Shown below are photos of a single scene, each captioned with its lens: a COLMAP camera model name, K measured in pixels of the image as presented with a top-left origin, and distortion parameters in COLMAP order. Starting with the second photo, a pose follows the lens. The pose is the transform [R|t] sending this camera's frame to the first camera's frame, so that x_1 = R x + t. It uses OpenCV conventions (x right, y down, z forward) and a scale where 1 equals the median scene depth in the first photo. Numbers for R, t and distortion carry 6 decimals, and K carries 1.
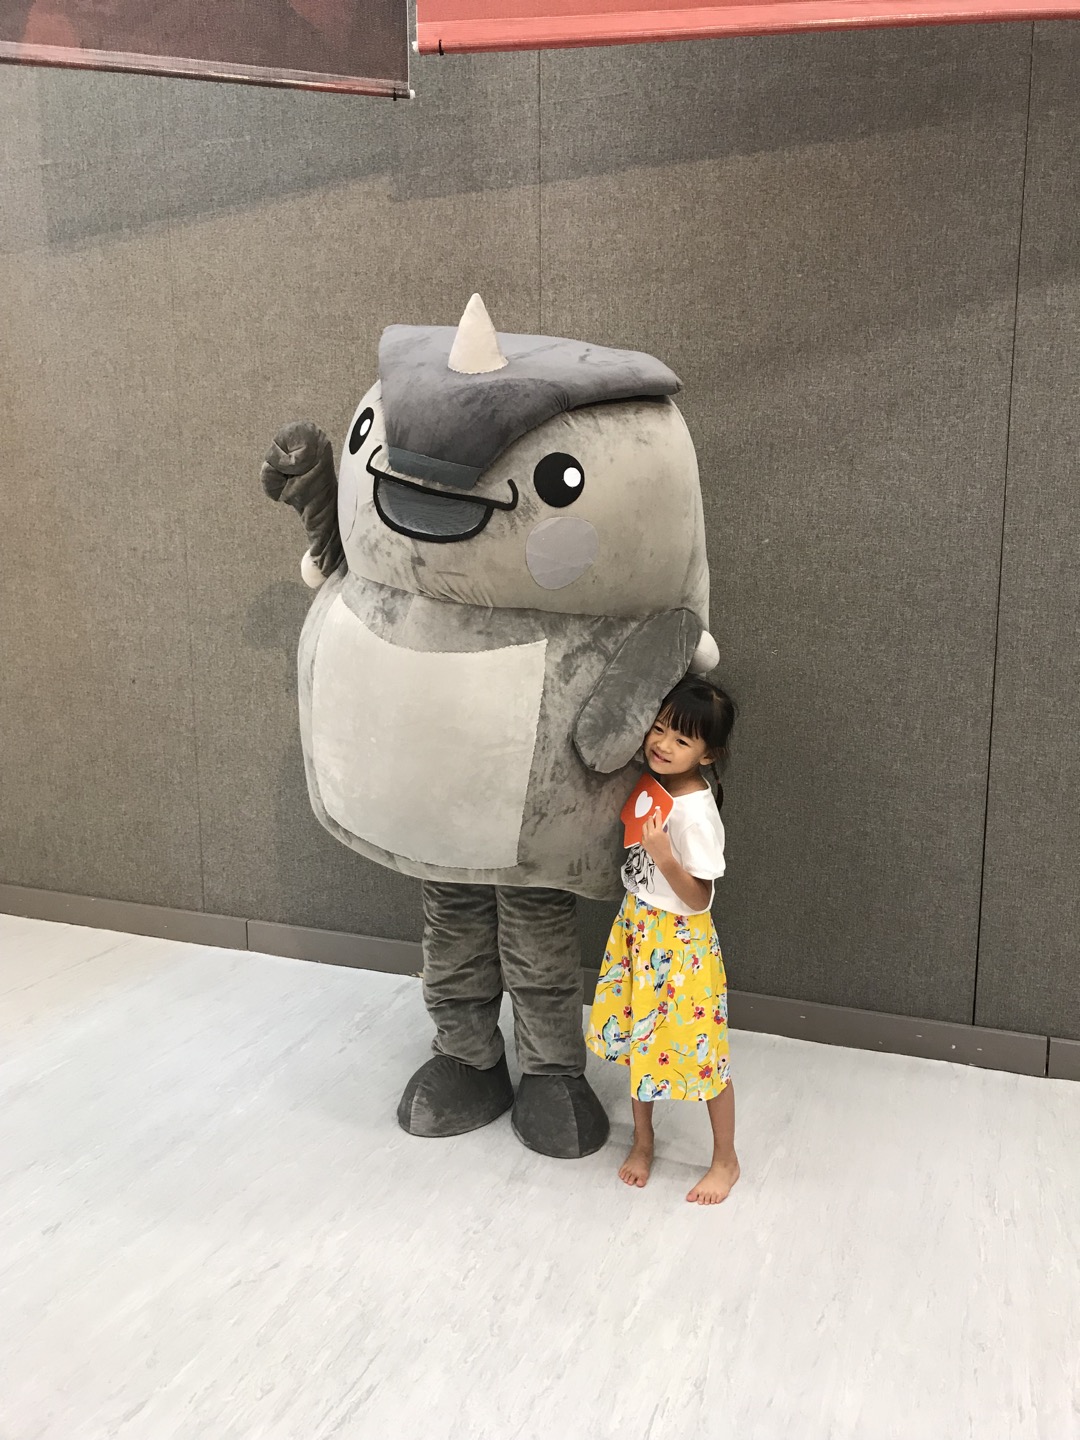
lens RADIAL K [[1178.4, 0, 549.4], [0, 1178.4, 690.8], [0, 0, 1]] dist [0.006771, -0.002370]
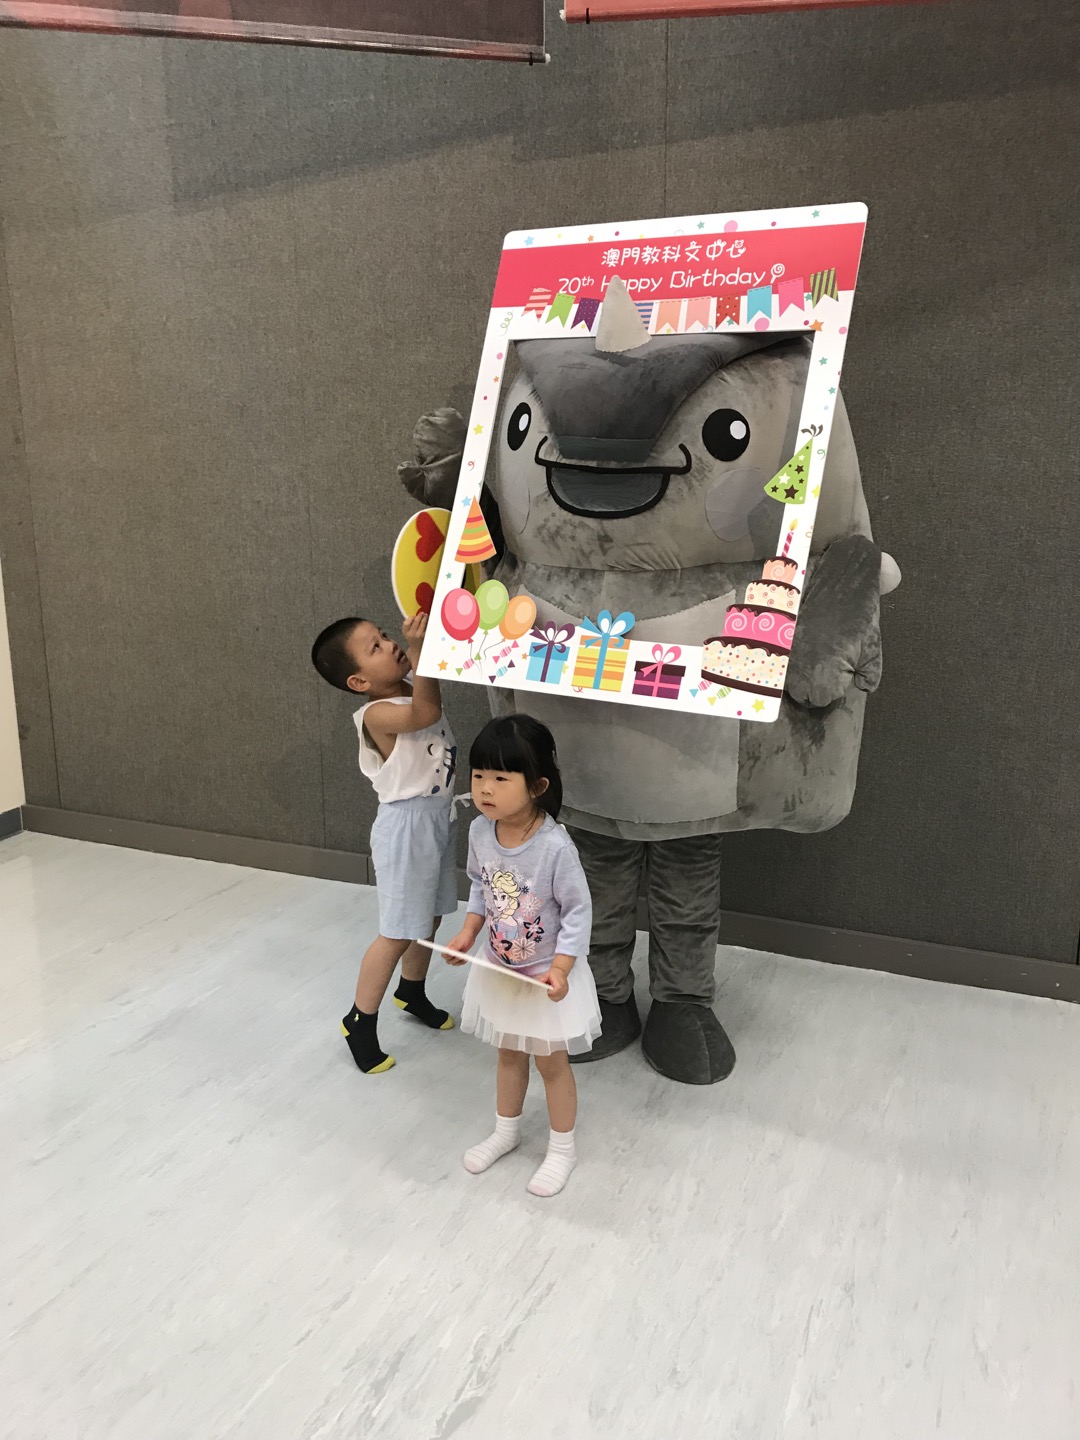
lens RADIAL K [[1178.4, 0, 548.2], [0, 1178.4, 688.3], [0, 0, 1]] dist [0.006771, -0.002370]
pose [[0.999433, 0.004453, -0.033363, -0.076023], [-0.002614, 0.998485, 0.054970, -0.017534], [0.033557, -0.054852, 0.997930, -0.044825]]
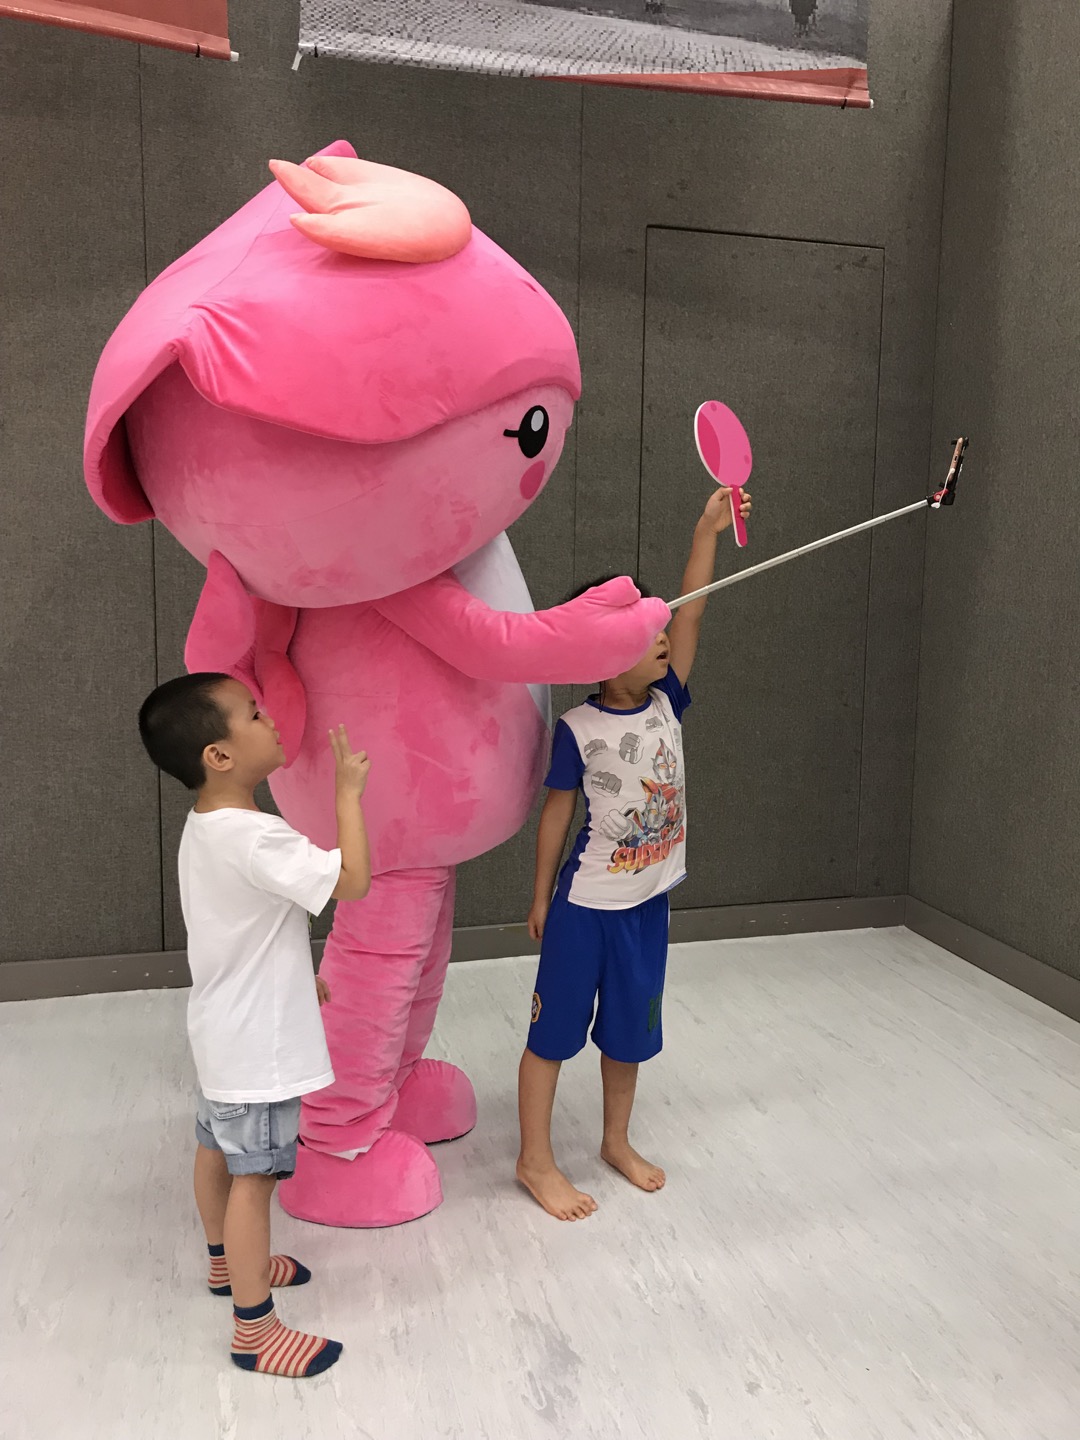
lens RADIAL K [[1178.4, 0, 551.6], [0, 1178.4, 694.9], [0, 0, 1]] dist [0.006771, -0.002370]
pose [[0.804624, -0.060931, 0.590650, 0.017744], [0.077609, 0.996980, -0.002877, 0.079204], [-0.588691, 0.048155, 0.806923, -0.105873]]
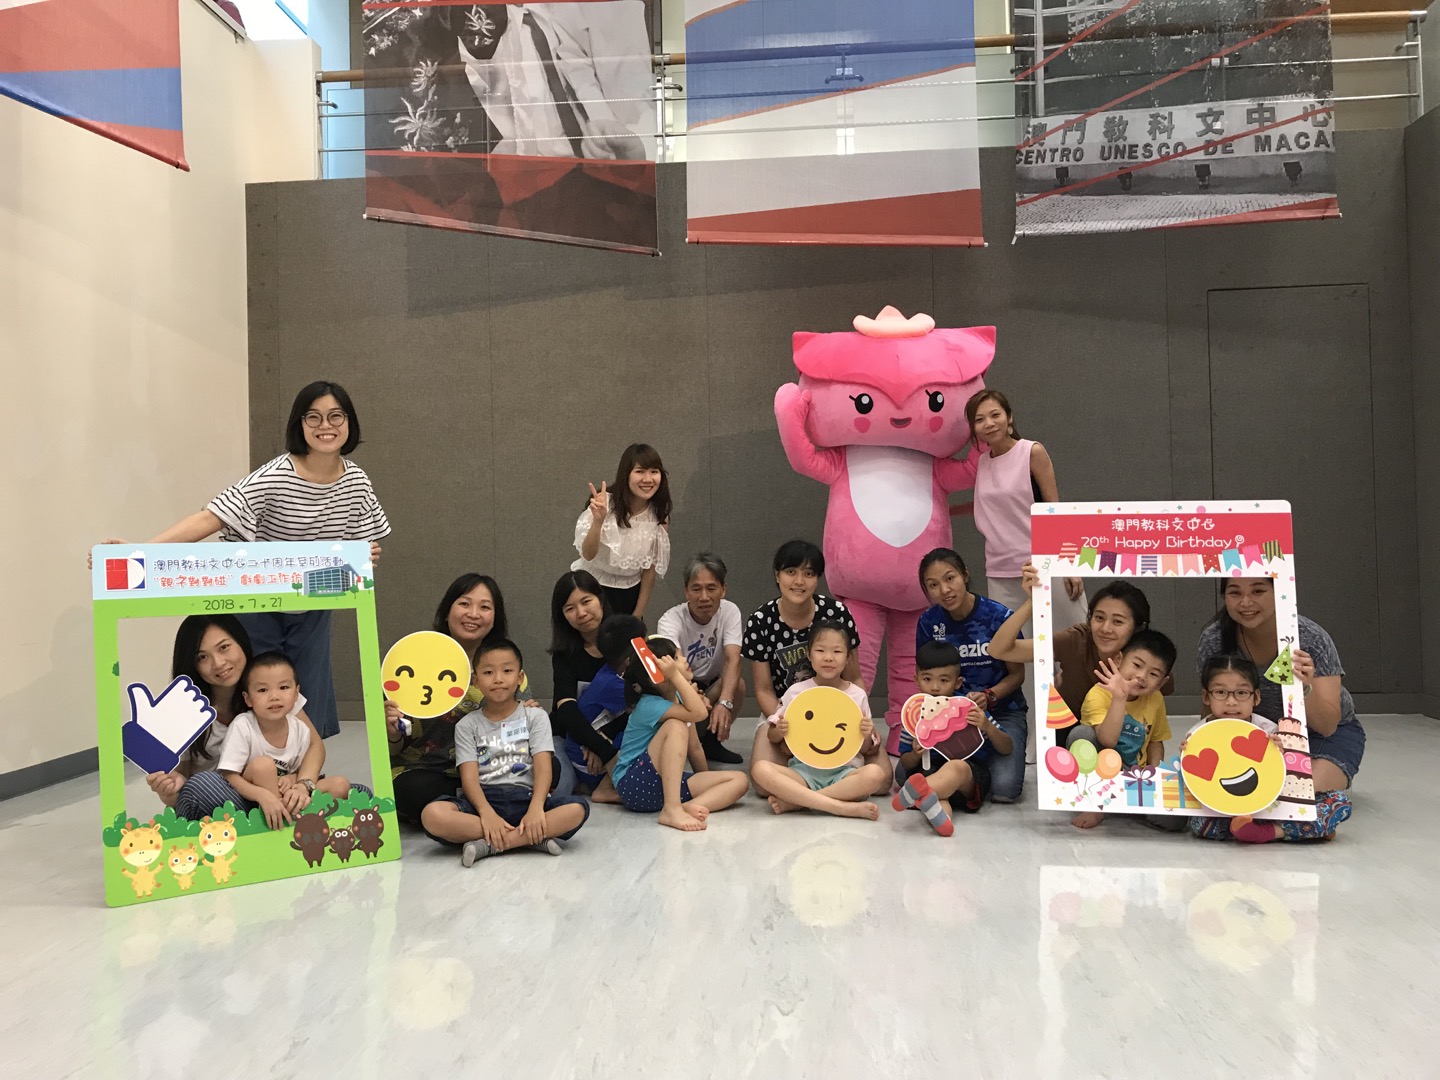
lens RADIAL K [[1178.4, 0, 705.5], [0, 1178.4, 538.6], [0, 0, 1]] dist [0.006771, -0.002370]
pose [[0.963236, -0.018573, 0.268014, -0.580918], [0.061601, 0.986297, -0.153045, 0.303129], [-0.261499, 0.163929, 0.951181, -0.884979]]
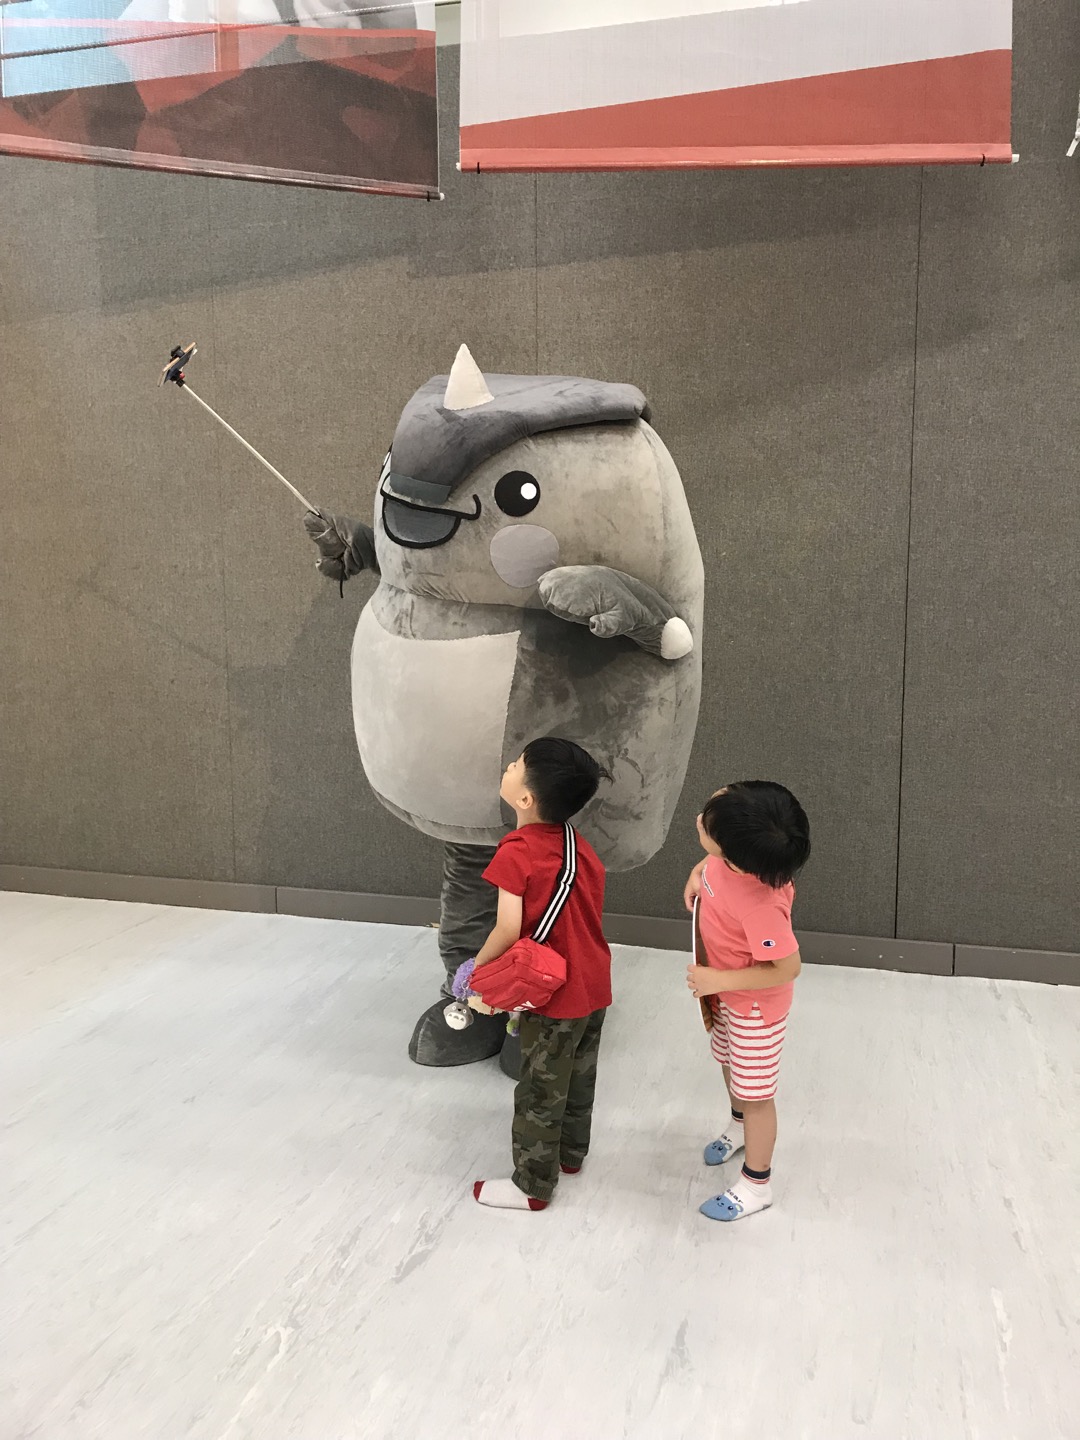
lens RADIAL K [[1178.4, 0, 546.6], [0, 1178.4, 690.0], [0, 0, 1]] dist [0.006771, -0.002370]
pose [[0.995668, -0.013415, 0.092003, -0.121477], [0.016619, 0.999278, -0.034158, 0.057513], [-0.091478, 0.035539, 0.995173, -0.223154]]
